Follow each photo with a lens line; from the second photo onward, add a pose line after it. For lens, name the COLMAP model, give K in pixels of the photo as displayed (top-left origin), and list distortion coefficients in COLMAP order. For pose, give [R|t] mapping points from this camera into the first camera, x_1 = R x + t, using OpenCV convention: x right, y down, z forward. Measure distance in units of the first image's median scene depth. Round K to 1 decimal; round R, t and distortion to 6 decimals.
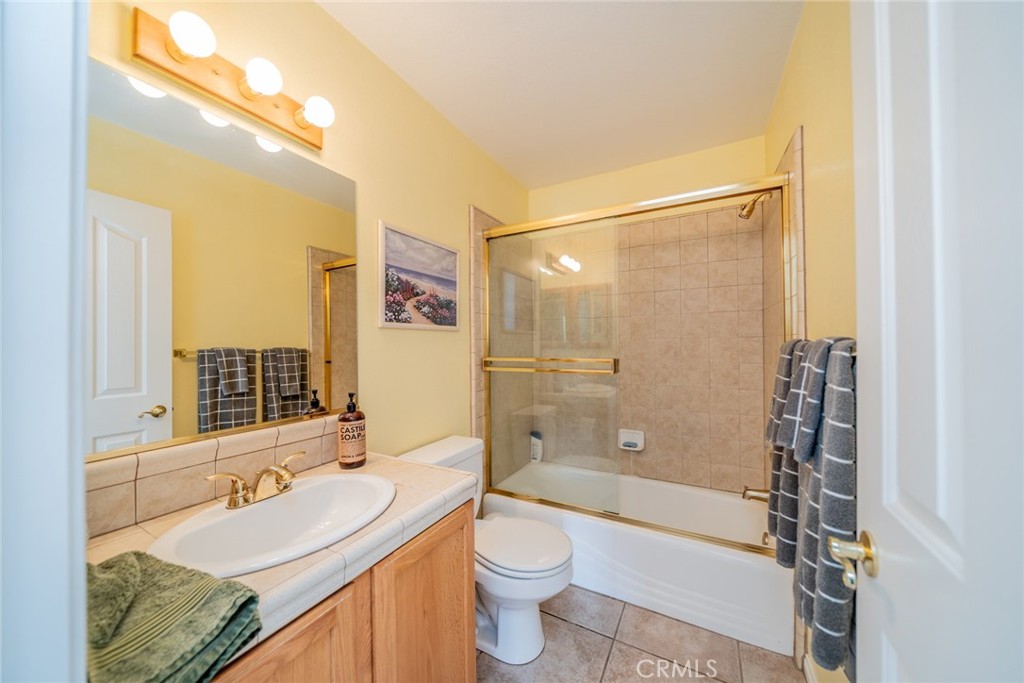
lens RADIAL K [[348.4, 0, 513.3], [0, 348.4, 342.3], [0, 0, 1]] dist [-0.009914, -0.000439]
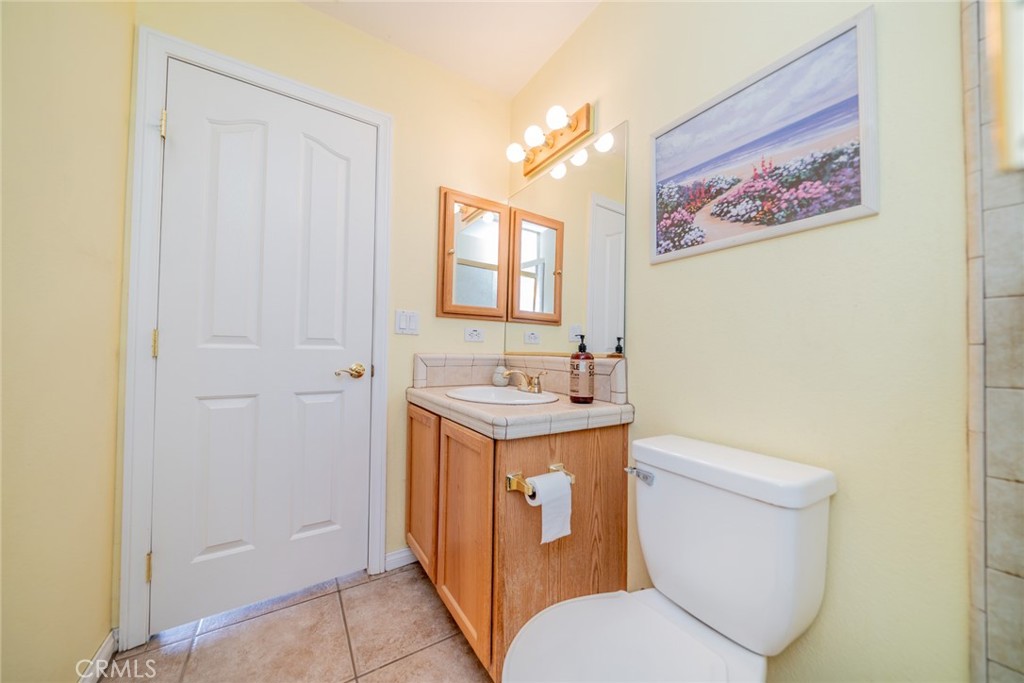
lens RADIAL K [[348.4, 0, 512.1], [0, 348.4, 344.2], [0, 0, 1]] dist [-0.009914, -0.000439]
pose [[-0.491115, -0.011804, -0.871015, 0.445660], [-0.001538, 0.999918, -0.012683, 0.142175], [0.871094, -0.004889, -0.491093, 1.008659]]
